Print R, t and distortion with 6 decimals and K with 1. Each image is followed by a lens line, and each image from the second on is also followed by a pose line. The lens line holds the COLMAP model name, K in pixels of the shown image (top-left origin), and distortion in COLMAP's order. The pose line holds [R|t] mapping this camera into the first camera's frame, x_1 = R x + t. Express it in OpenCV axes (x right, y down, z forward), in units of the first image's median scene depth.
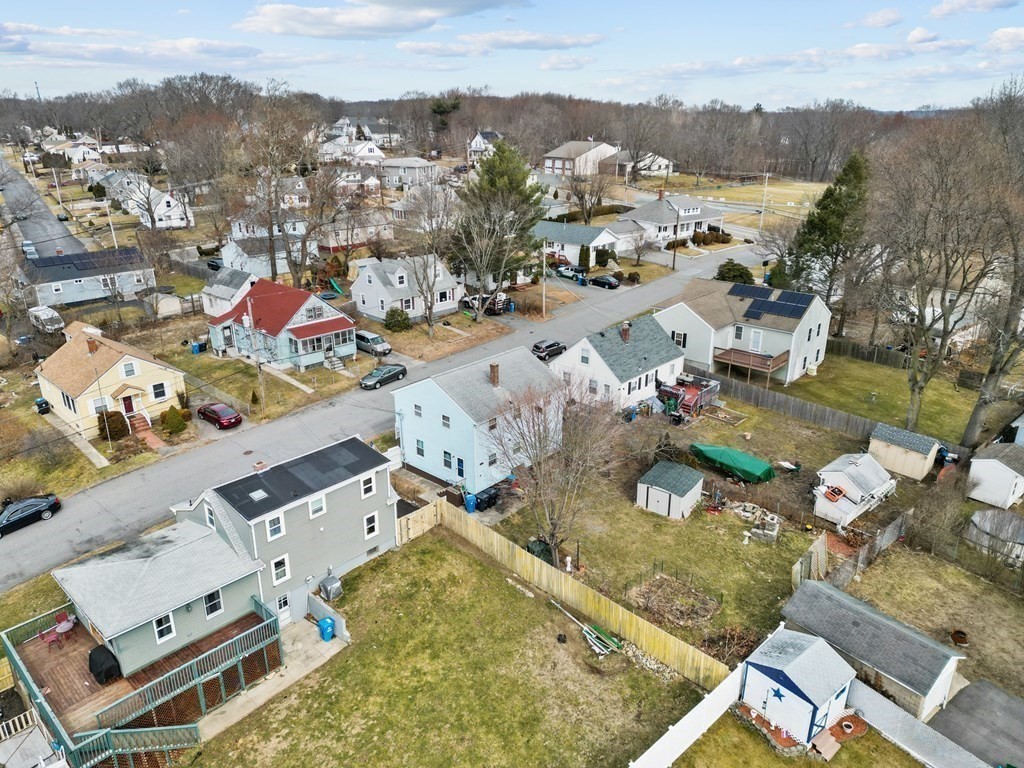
lens RADIAL K [[711.5, 0, 509.4], [0, 711.5, 381.9], [0, 0, 1]] dist [0.086102, -0.085949]
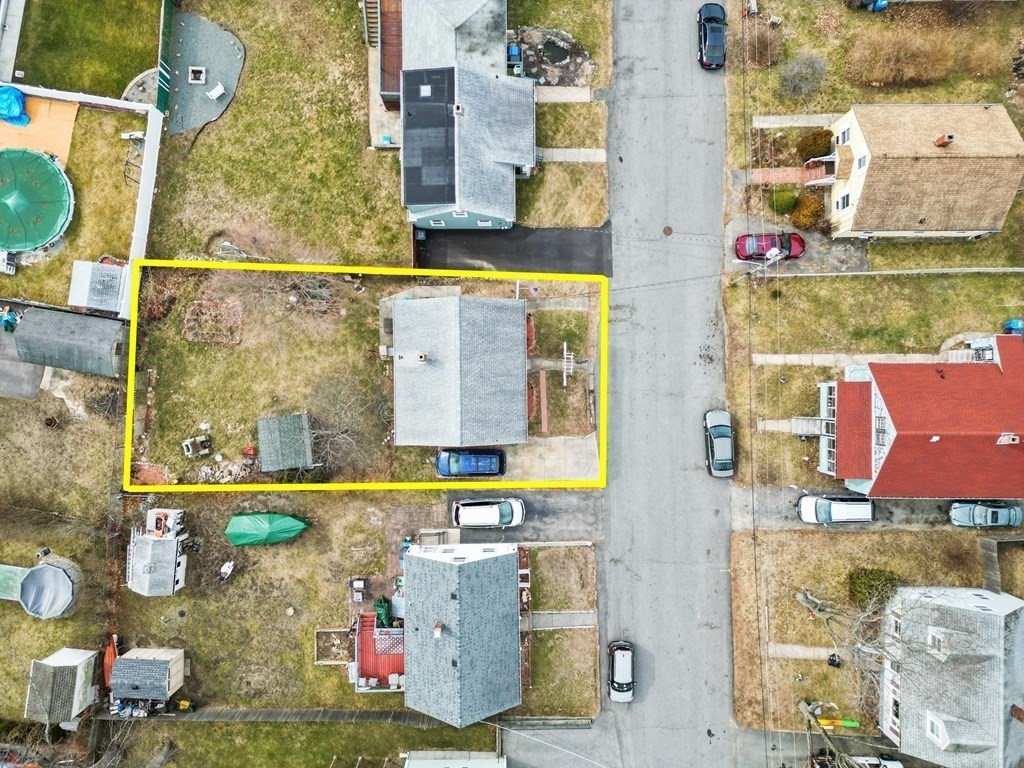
lens RADIAL K [[711.5, 0, 509.4], [0, 711.5, 381.9], [0, 0, 1]] dist [0.086102, -0.085949]
pose [[-0.731368, 0.681972, -0.003918, -0.080923], [-0.235134, -0.246764, 0.940117, -0.936236], [0.640167, 0.688492, 0.340830, 0.797318]]
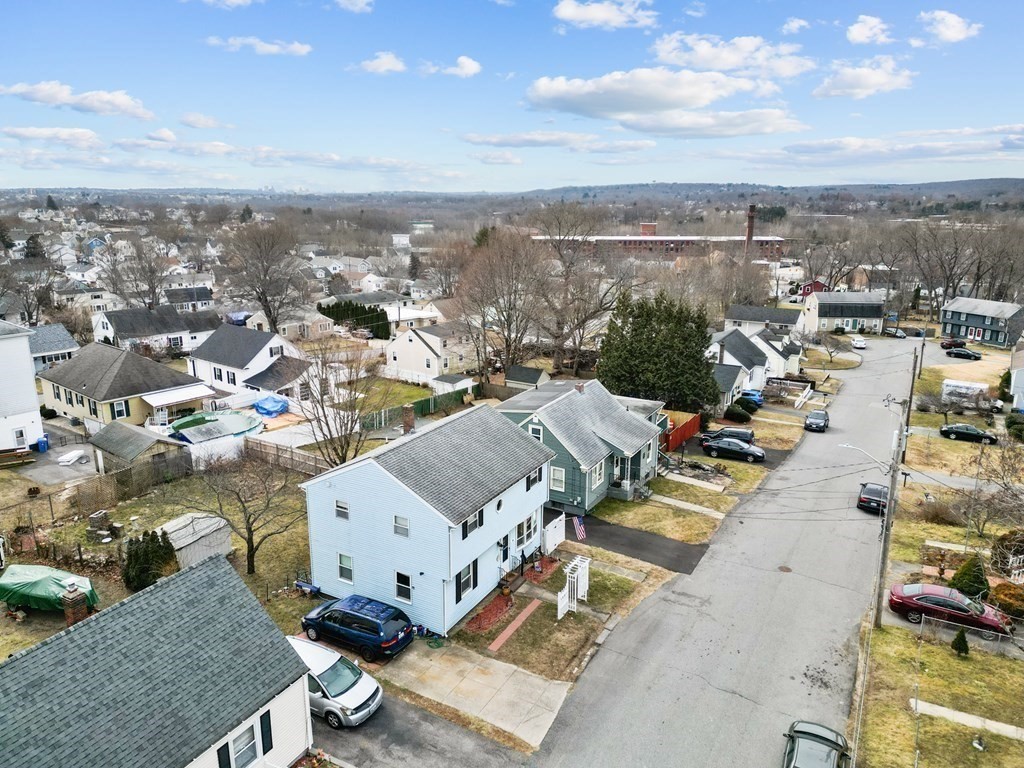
lens RADIAL K [[711.5, 0, 509.4], [0, 711.5, 381.9], [0, 0, 1]] dist [0.086102, -0.085949]
pose [[-0.974888, 0.052791, -0.216350, 0.036567], [-0.079852, 0.824031, 0.560889, -0.484646], [0.207889, 0.564080, -0.799122, 1.636574]]
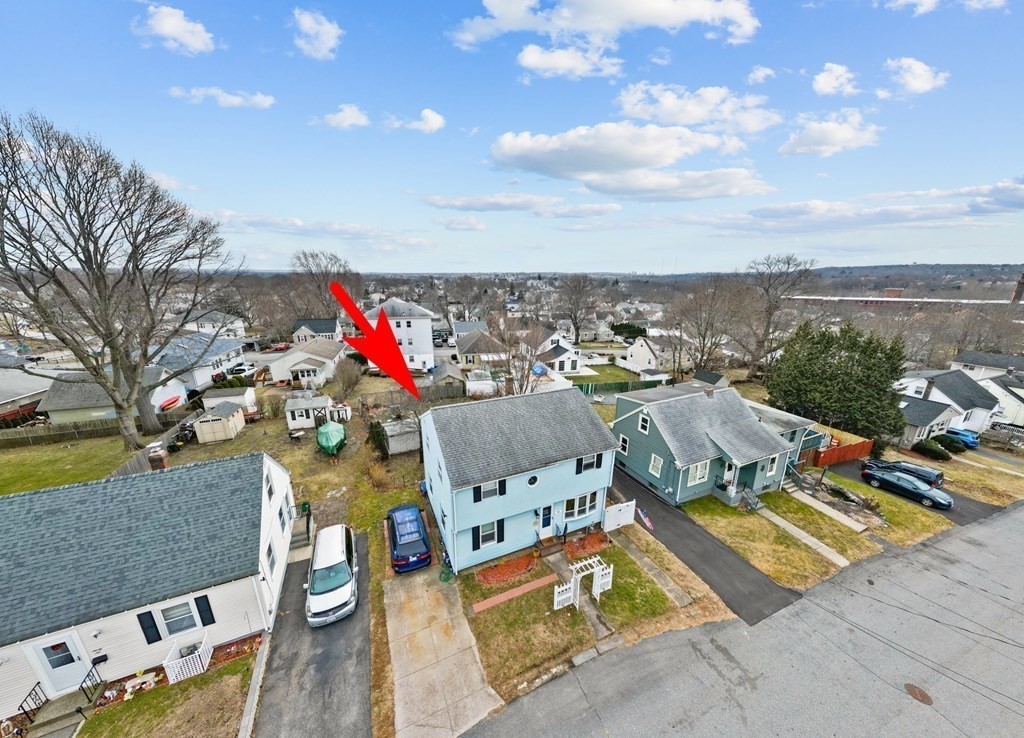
lens RADIAL K [[341.9, 0, 511.2], [0, 341.9, 377.4], [0, 0, 1]] dist [0.010342, -0.000079]
pose [[-0.913622, -0.119032, 0.388750, -0.206775], [0.138475, 0.807906, 0.572812, -0.295561], [-0.382257, 0.577165, -0.721637, 1.355452]]
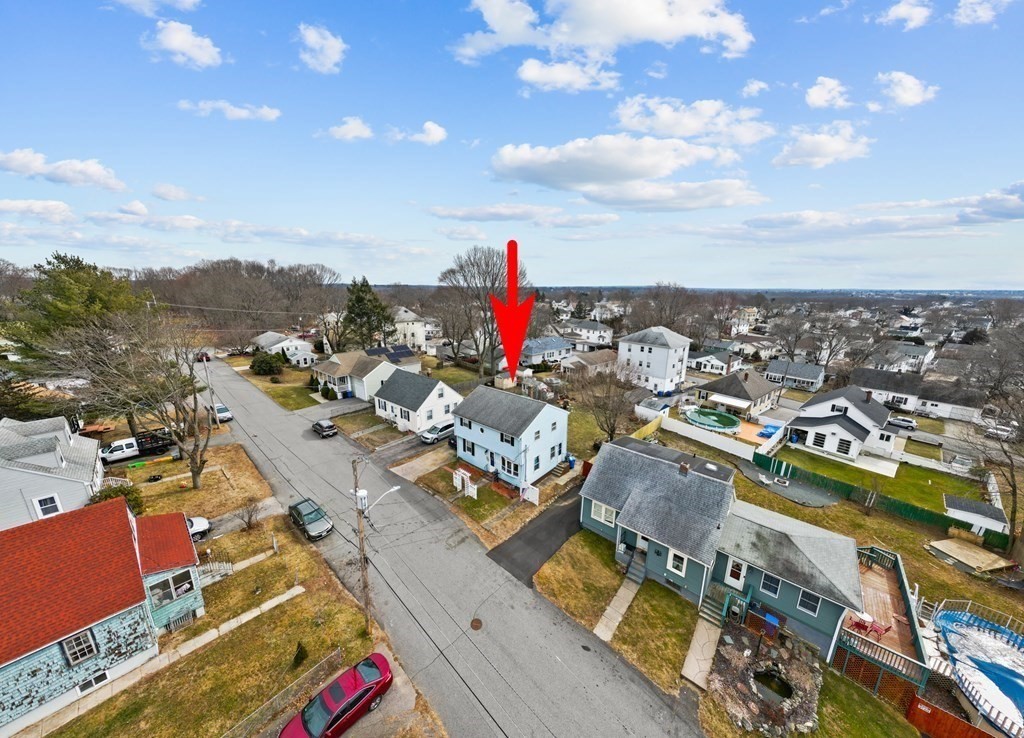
lens RADIAL K [[340.3, 0, 512.8], [0, 340.3, 370.6], [0, 0, 1]] dist [0.022135, -0.004233]
pose [[-0.025408, -0.237239, 0.971119, -0.764628], [0.335820, 0.912955, 0.231816, -0.252242], [-0.941583, 0.332011, 0.056474, 1.001810]]
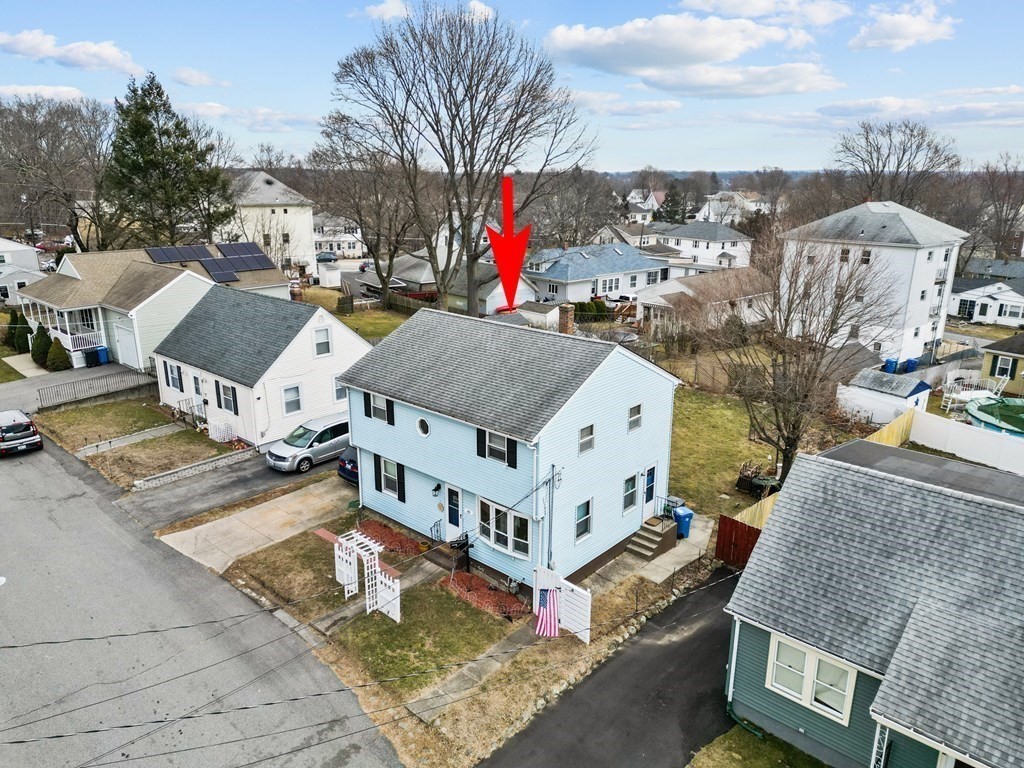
lens RADIAL K [[711.5, 0, 509.4], [0, 711.5, 381.9], [0, 0, 1]] dist [0.086102, -0.085949]
pose [[-0.005413, -0.277650, 0.960667, -0.581835], [0.339356, 0.903161, 0.262942, -0.135811], [-0.940643, 0.327431, 0.089333, 1.030863]]
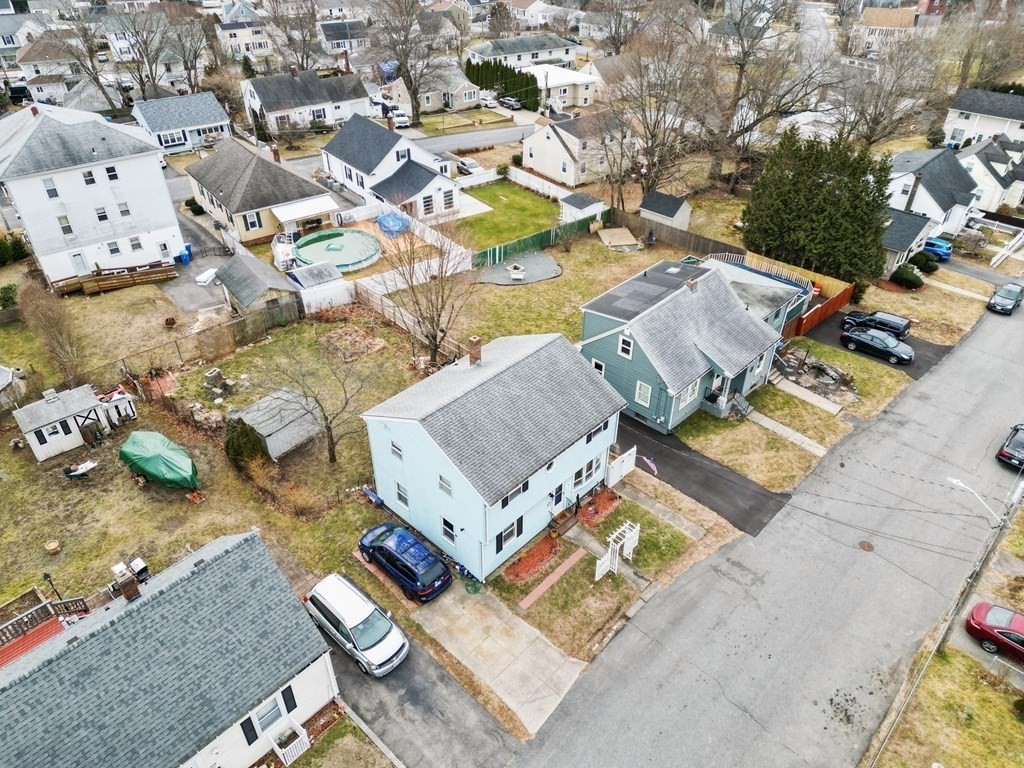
lens RADIAL K [[711.5, 0, 509.4], [0, 711.5, 381.9], [0, 0, 1]] dist [0.086102, -0.085949]
pose [[-0.999748, -0.011662, 0.019197, -0.071569], [0.009379, 0.559855, 0.828538, -0.600780], [-0.020410, 0.828509, -0.559604, 1.459471]]
